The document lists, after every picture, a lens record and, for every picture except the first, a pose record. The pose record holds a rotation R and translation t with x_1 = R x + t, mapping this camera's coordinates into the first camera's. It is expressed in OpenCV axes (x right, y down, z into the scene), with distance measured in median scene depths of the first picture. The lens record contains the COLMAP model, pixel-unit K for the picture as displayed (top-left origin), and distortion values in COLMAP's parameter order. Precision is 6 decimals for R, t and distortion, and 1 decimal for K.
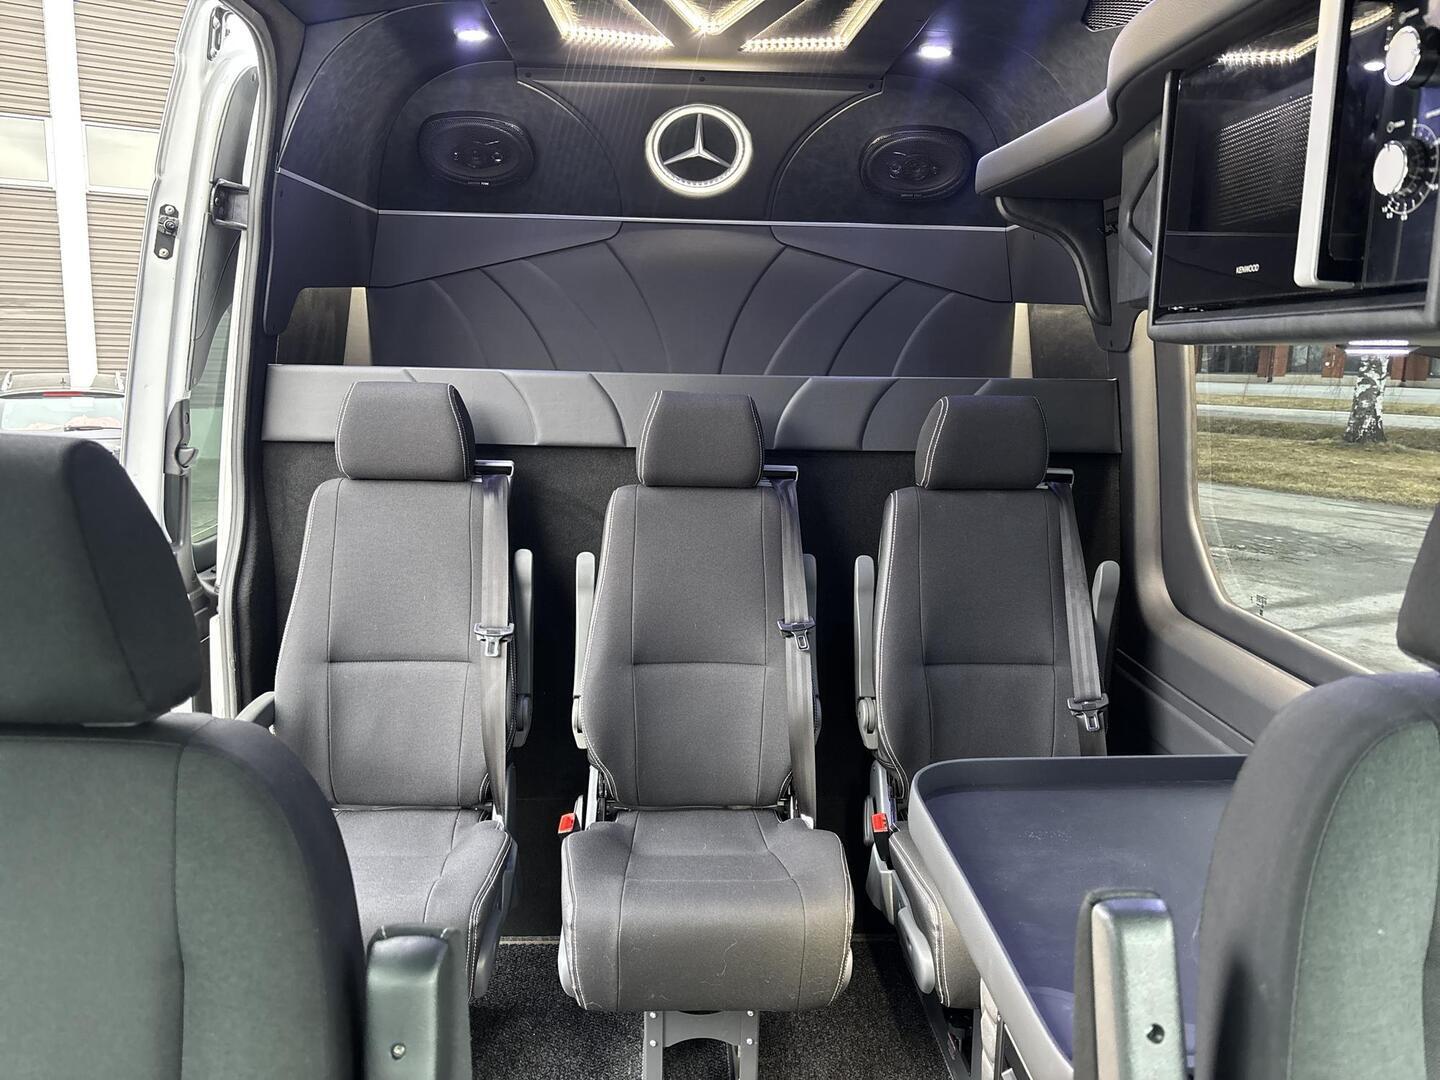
lens RADIAL K [[1085.8, 0, 727.5], [0, 1085.8, 539.6], [0, 0, 1]] dist [0.046082, -0.068356]
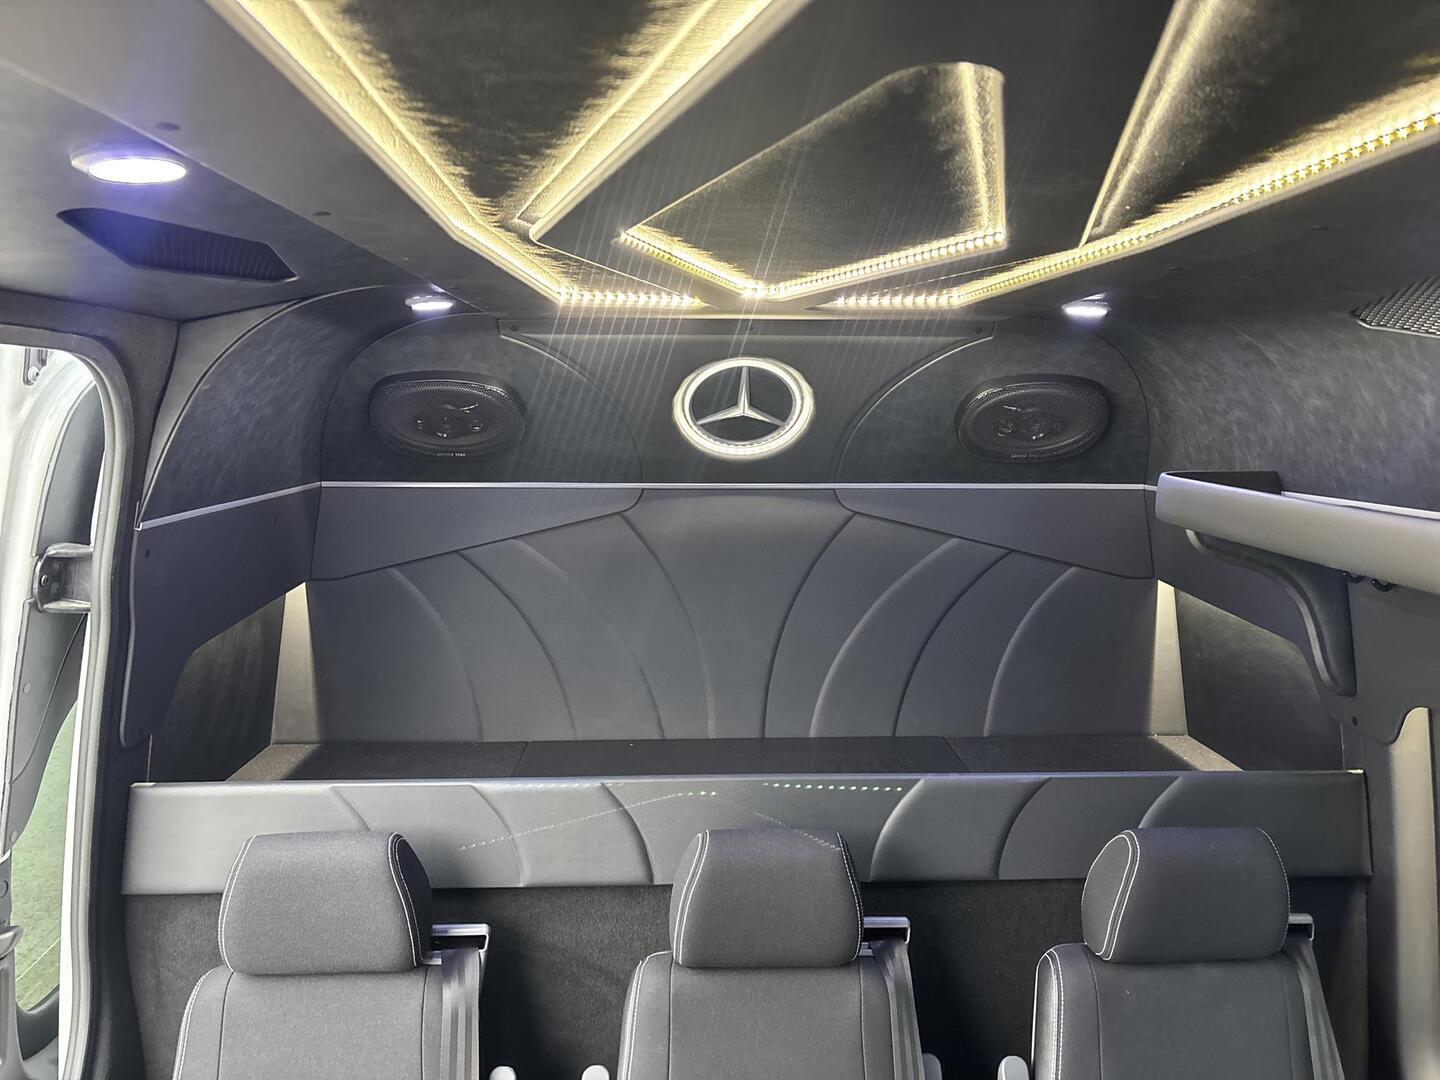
lens RADIAL K [[1085.8, 0, 727.5], [0, 1085.8, 539.6], [0, 0, 1]] dist [0.046082, -0.068356]
pose [[0.999852, -0.015299, -0.007877, -0.038536], [0.014807, 0.998140, -0.059146, -0.261056], [0.008767, 0.059021, 0.998218, 0.301465]]
